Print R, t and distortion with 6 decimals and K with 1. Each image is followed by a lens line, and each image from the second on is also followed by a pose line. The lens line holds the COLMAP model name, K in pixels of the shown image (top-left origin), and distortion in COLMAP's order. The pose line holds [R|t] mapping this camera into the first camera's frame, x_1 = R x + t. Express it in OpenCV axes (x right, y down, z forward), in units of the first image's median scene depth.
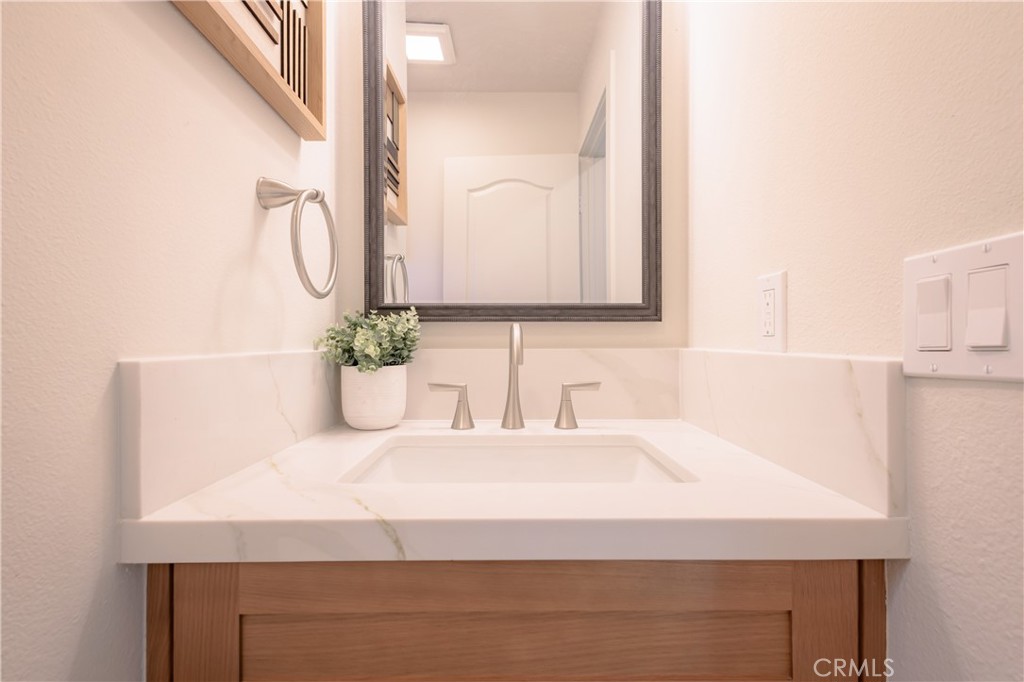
lens RADIAL K [[481.4, 0, 512.0], [0, 481.4, 341.0], [0, 0, 1]] dist [0.016310, -0.000044]
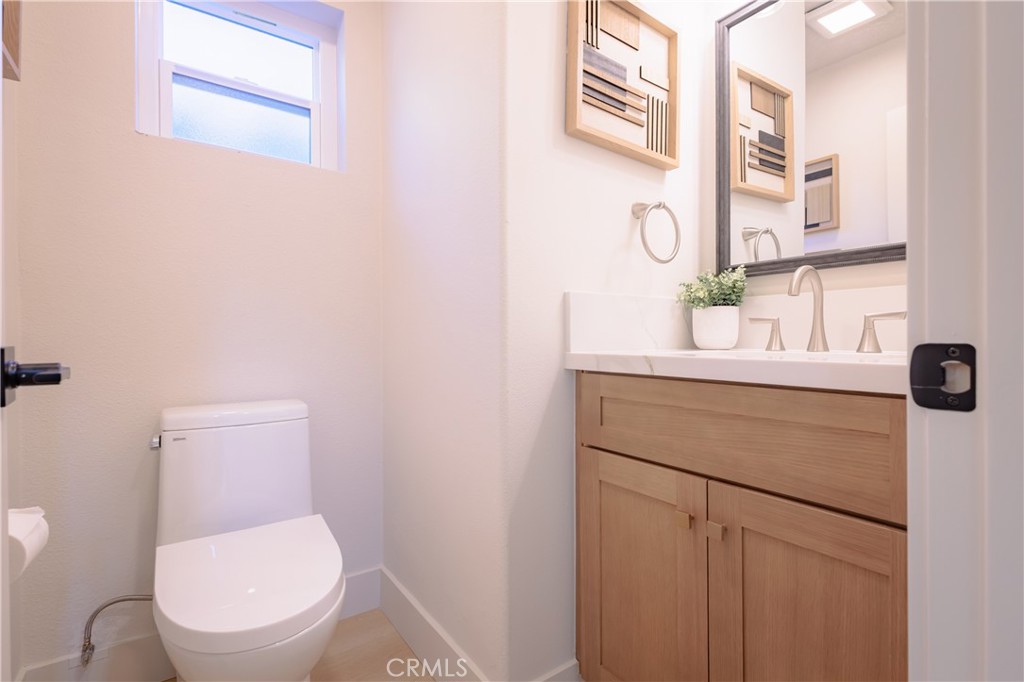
lens RADIAL K [[473.8, 0, 518.7], [0, 473.8, 339.7], [0, 0, 1]] dist [0.003023, -0.000673]
pose [[0.586424, 0.001249, -0.810004, 0.547729], [0.007297, 0.999950, 0.006824, 0.137366], [0.809972, -0.009913, 0.586385, -0.344121]]
